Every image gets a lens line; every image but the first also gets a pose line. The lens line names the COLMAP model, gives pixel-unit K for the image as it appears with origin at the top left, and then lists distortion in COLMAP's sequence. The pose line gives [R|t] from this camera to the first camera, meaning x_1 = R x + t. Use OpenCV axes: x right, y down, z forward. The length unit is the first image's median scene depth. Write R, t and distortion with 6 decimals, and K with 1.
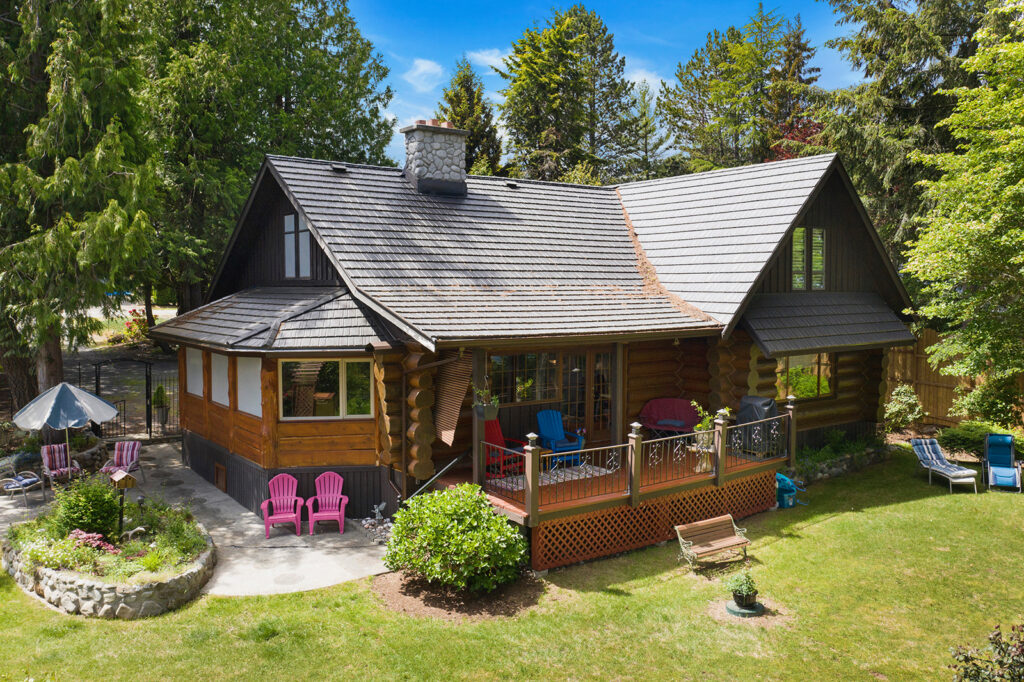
lens RADIAL K [[801.1, 0, 452.1], [0, 801.1, 341.4], [0, 0, 1]] dist [-0.033824, 0.007620]
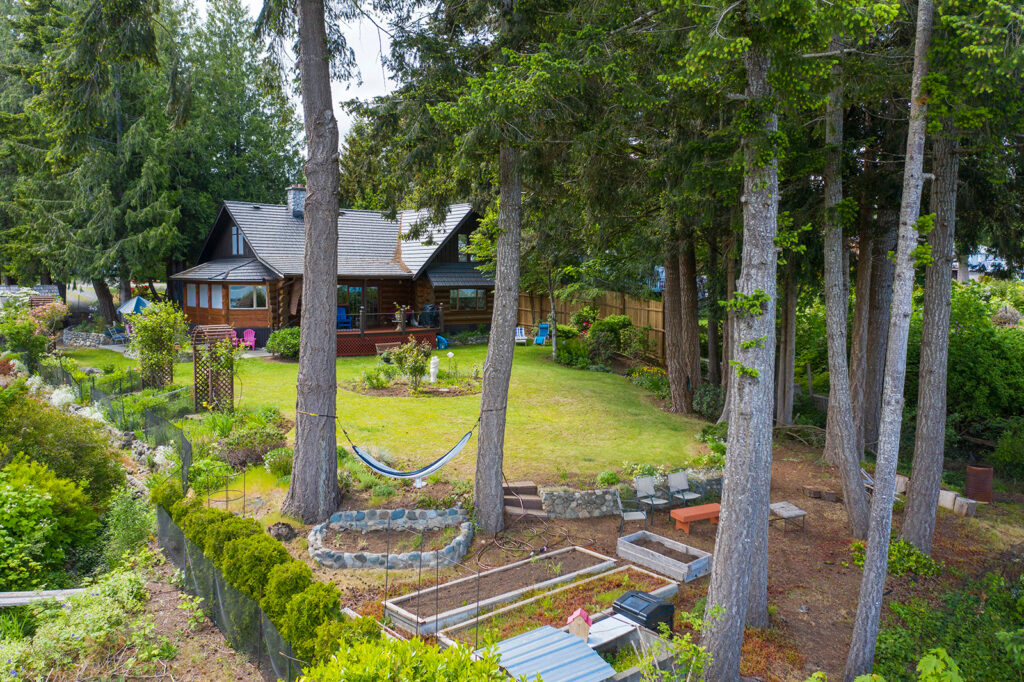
lens RADIAL K [[811.8, 0, 513.4], [0, 811.8, 309.8], [0, 0, 1]] dist [0.002785, 0.002614]
pose [[0.993350, -0.000957, 0.115134, 0.323906], [0.003912, 0.999668, -0.025449, 0.141483], [-0.115071, 0.025730, 0.993024, -1.403914]]
